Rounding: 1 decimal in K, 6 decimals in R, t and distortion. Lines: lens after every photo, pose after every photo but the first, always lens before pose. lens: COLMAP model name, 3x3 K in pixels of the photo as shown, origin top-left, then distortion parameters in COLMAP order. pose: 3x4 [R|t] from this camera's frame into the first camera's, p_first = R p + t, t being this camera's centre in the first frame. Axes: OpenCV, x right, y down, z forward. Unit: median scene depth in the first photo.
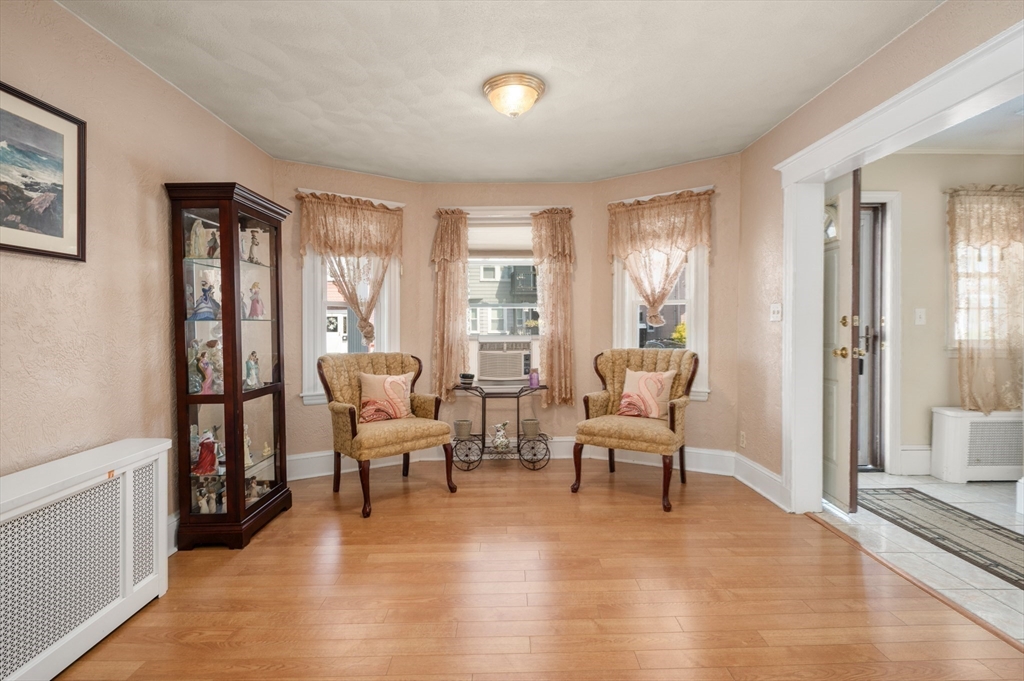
lens RADIAL K [[469.6, 0, 512.3], [0, 469.6, 336.6], [0, 0, 1]] dist [-0.004121, -0.000374]
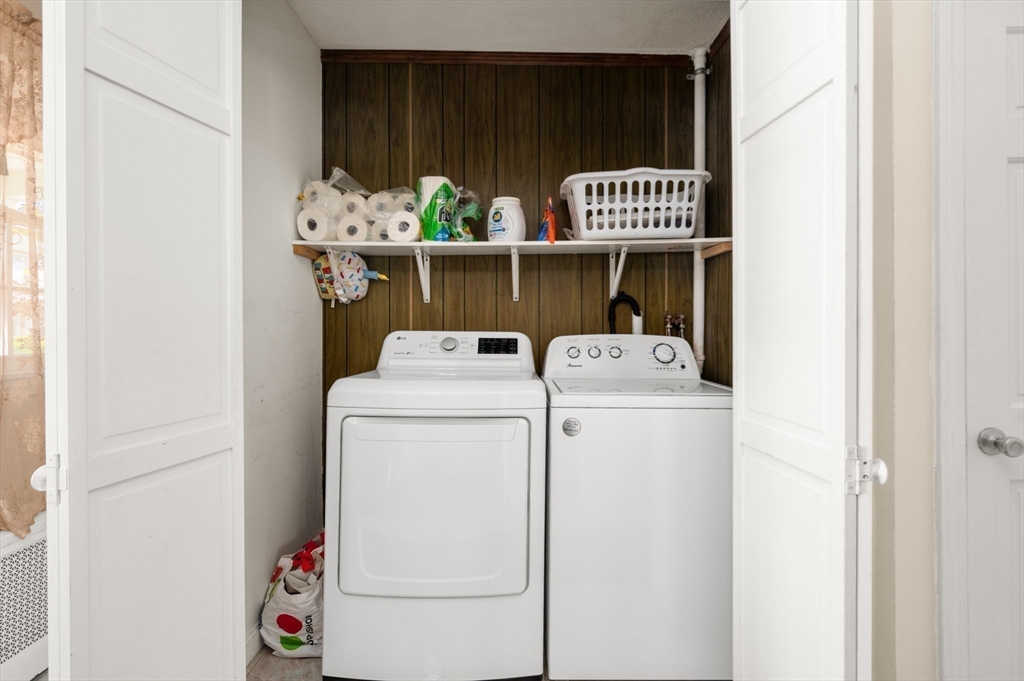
lens RADIAL K [[469.6, 0, 511.9], [0, 469.6, 341.1], [0, 0, 1]] dist [-0.004121, -0.000374]
pose [[-0.011089, 0.003347, 0.999933, 0.548632], [0.010289, 0.999942, -0.003233, -0.002755], [-0.999886, 0.010253, -0.011123, 0.523077]]
